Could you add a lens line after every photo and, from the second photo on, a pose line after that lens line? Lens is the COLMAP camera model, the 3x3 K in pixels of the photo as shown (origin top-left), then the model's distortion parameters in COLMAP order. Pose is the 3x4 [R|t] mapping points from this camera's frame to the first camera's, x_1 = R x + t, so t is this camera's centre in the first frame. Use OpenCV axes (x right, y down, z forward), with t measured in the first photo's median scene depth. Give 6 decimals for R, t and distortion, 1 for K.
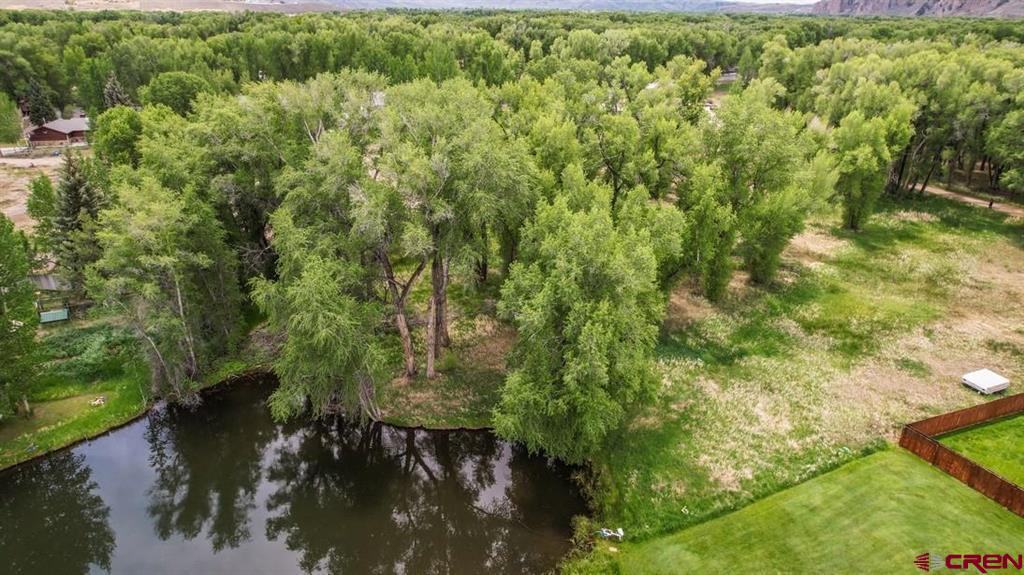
lens RADIAL K [[653.5, 0, 510.2], [0, 653.5, 282.0], [0, 0, 1]] dist [-0.073716, 0.068623]
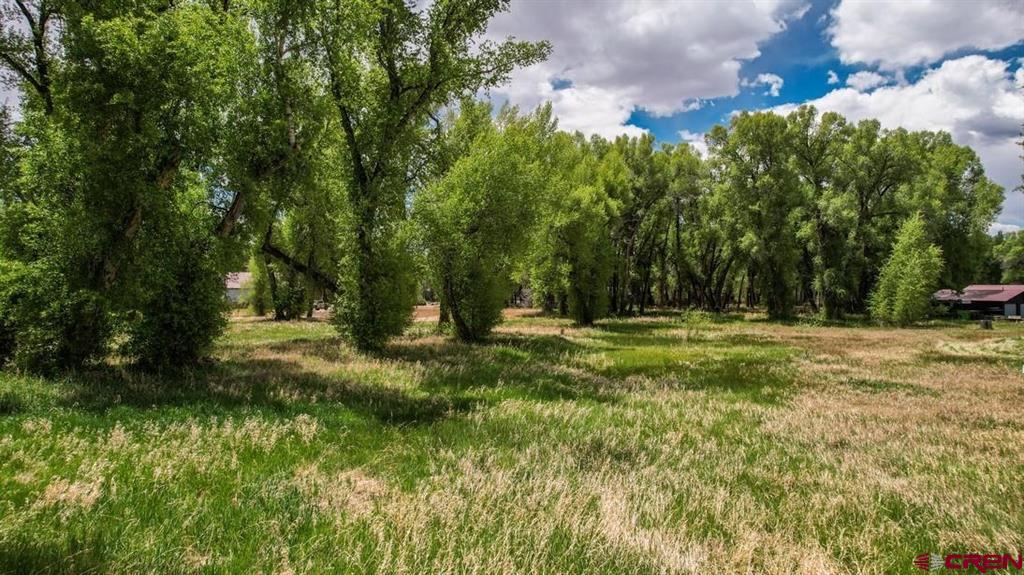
lens RADIAL K [[653.5, 0, 512.2], [0, 653.5, 283.7], [0, 0, 1]] dist [-0.073716, 0.068623]
pose [[0.889726, 0.001672, 0.456491, 0.264900], [0.170885, 0.926064, -0.336457, 0.178177], [-0.423303, 0.377363, 0.823658, 0.795877]]
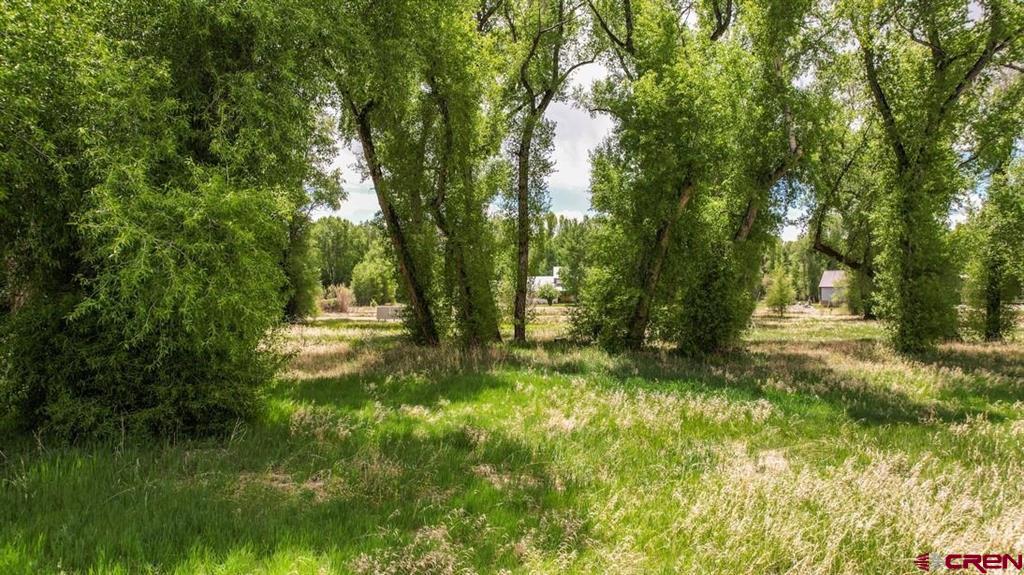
lens RADIAL K [[653.5, 0, 514.3], [0, 653.5, 287.5], [0, 0, 1]] dist [-0.073716, 0.068623]
pose [[0.914995, -0.004795, -0.403436, 0.316062], [-0.145504, 0.928719, -0.341042, 0.190777], [0.376314, 0.370753, 0.849076, 0.765766]]
